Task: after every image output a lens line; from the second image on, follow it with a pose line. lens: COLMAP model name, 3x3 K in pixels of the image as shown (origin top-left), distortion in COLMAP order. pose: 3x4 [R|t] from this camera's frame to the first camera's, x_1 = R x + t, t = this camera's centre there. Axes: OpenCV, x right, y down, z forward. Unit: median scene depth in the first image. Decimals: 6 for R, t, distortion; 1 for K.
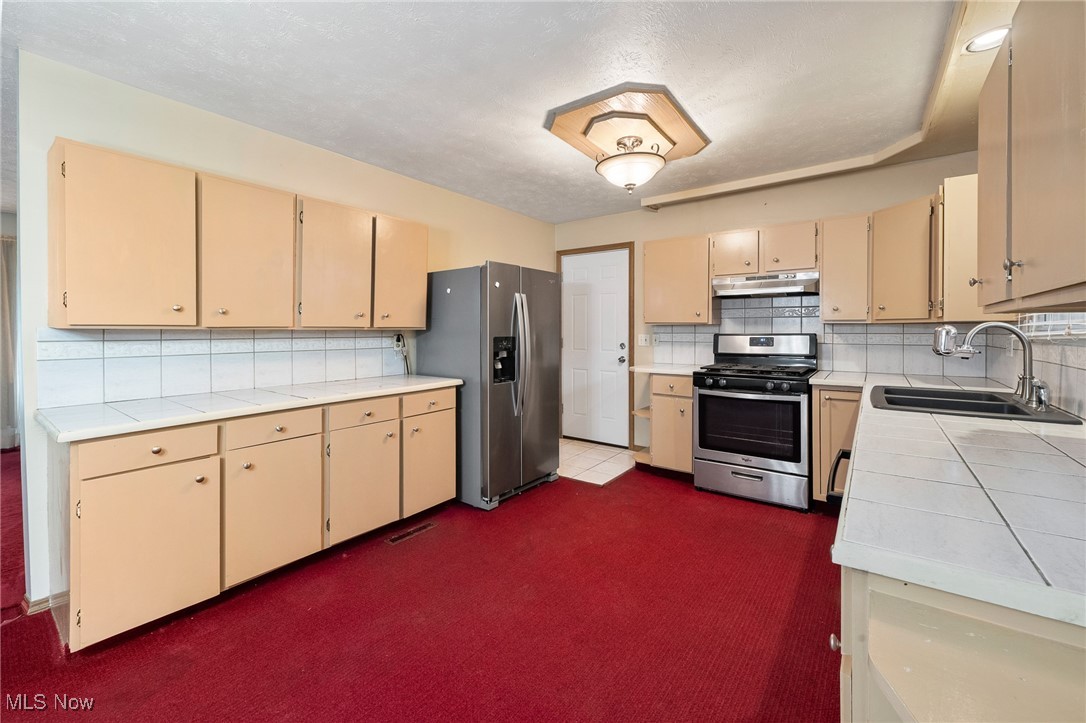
lens RADIAL K [[445.6, 0, 539.3], [0, 445.6, 332.3], [0, 0, 1]] dist [-0.000747, -0.000047]
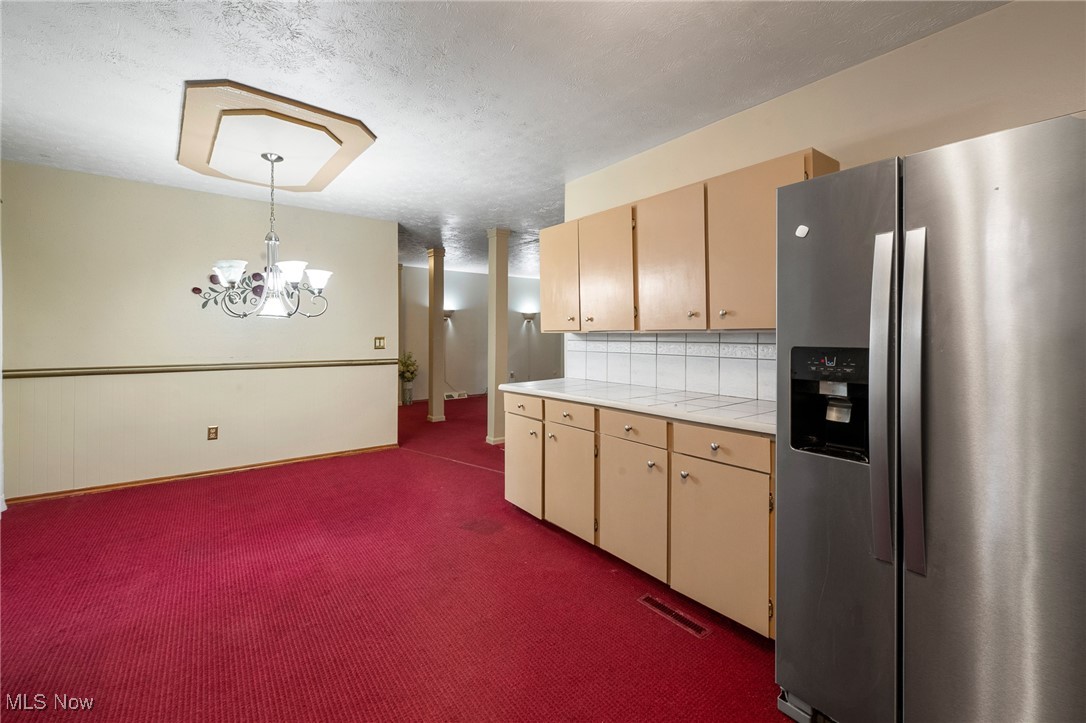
lens RADIAL K [[445.6, 0, 540.8], [0, 445.6, 330.3], [0, 0, 1]] dist [-0.000747, -0.000047]
pose [[-0.271151, -0.011312, -0.962470, 0.453647], [-0.008394, 0.999921, -0.009388, -0.000052], [0.962500, 0.005533, -0.271224, 0.955502]]
